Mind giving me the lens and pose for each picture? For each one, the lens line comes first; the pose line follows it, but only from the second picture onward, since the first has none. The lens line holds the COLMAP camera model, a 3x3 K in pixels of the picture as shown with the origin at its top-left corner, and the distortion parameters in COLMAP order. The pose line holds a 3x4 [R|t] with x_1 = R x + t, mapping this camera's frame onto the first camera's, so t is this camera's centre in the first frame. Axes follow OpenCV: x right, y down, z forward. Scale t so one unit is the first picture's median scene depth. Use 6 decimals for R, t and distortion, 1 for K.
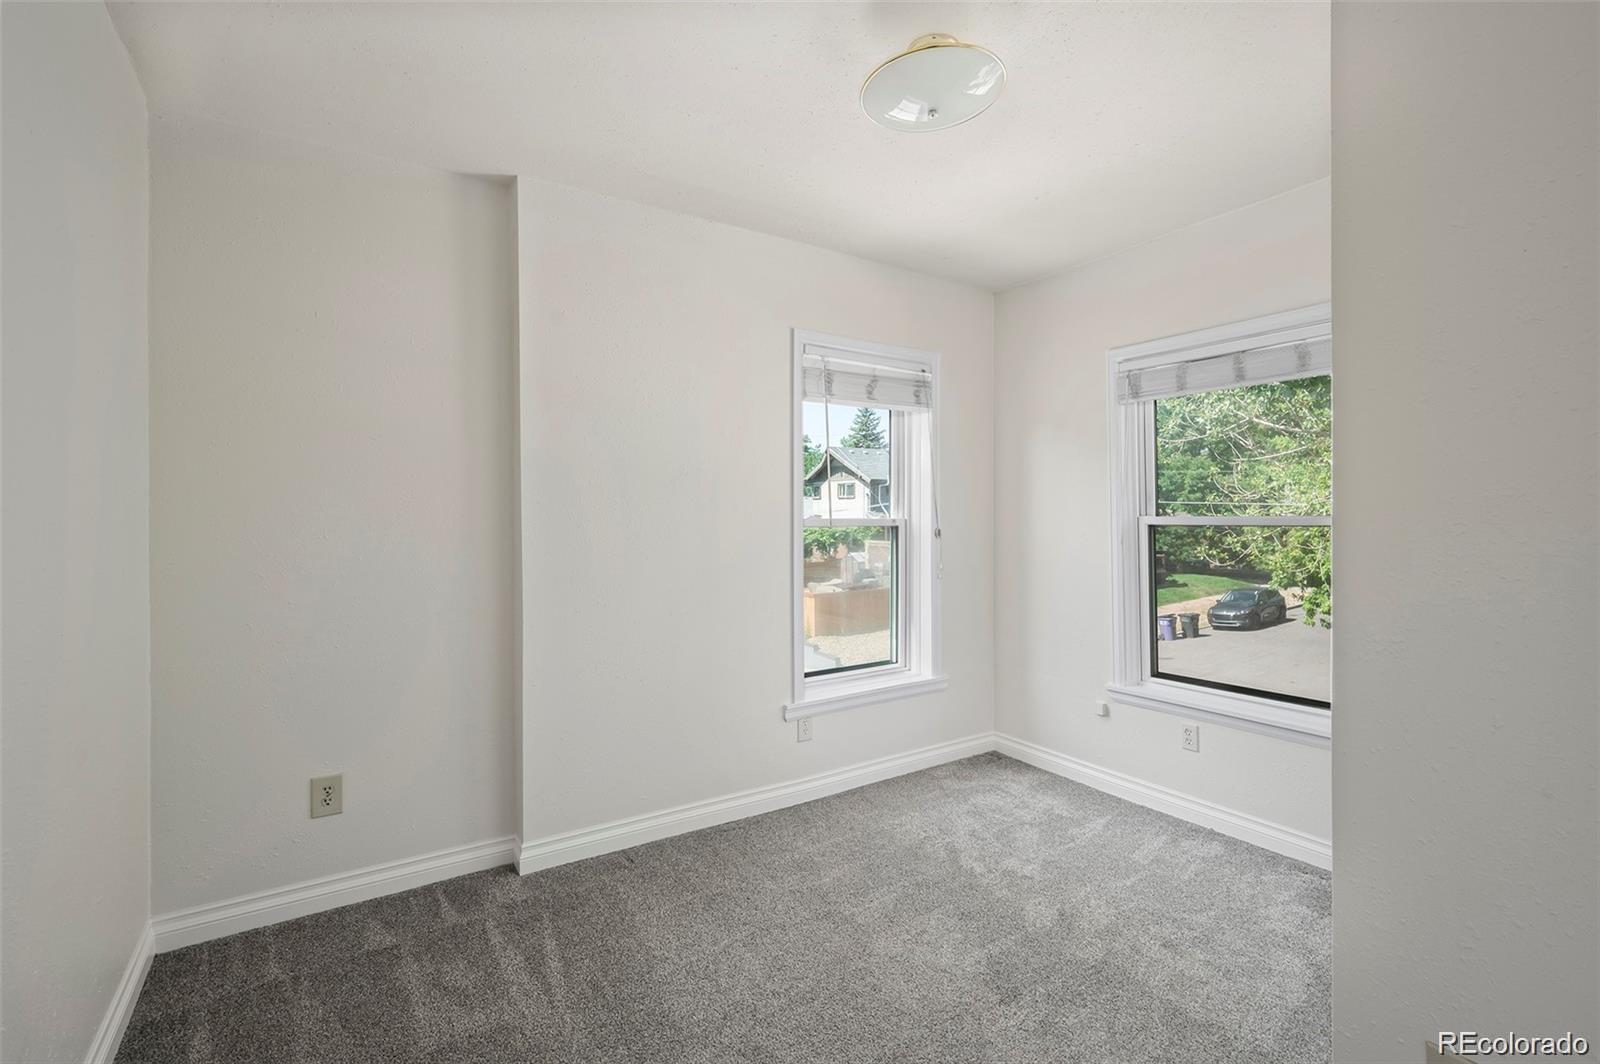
lens RADIAL K [[738.3, 0, 797.6], [0, 738.3, 522.5], [0, 0, 1]] dist [-0.000138, -0.000882]
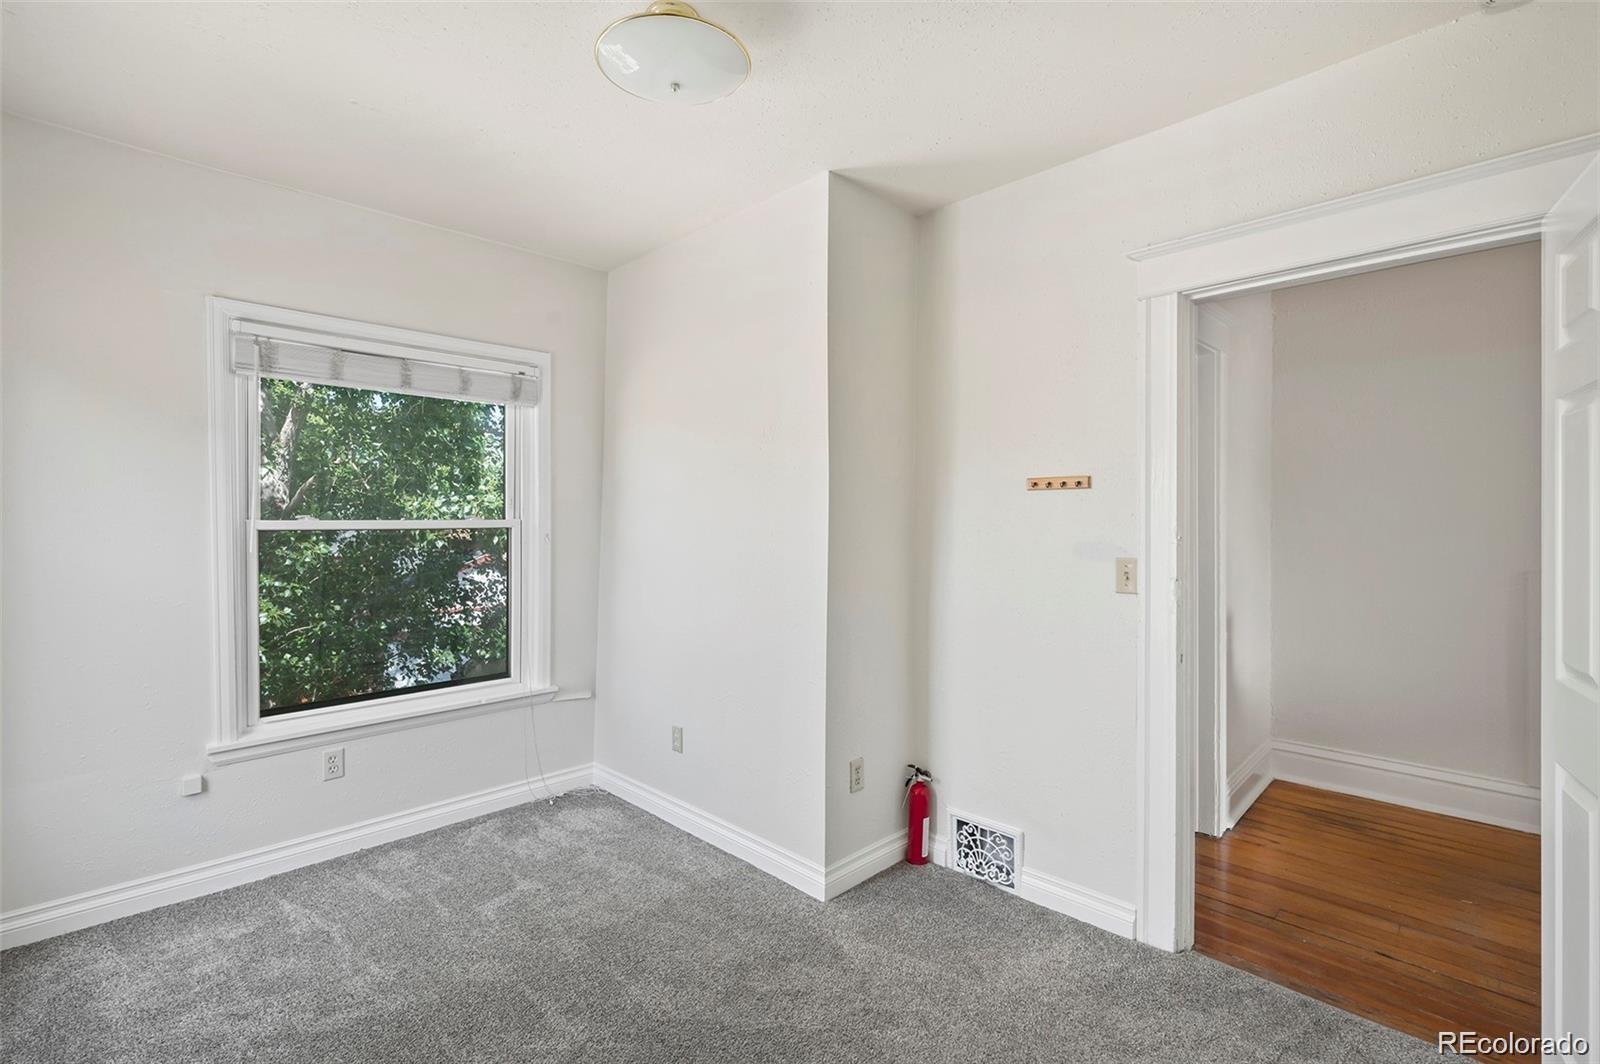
lens RADIAL K [[738.3, 0, 795.4], [0, 738.3, 526.4], [0, 0, 1]] dist [-0.000138, -0.000882]
pose [[-0.230551, -0.004426, 0.973050, -0.476798], [0.009428, 0.999933, 0.006782, -0.001539], [-0.973014, 0.010737, -0.230494, 0.653914]]
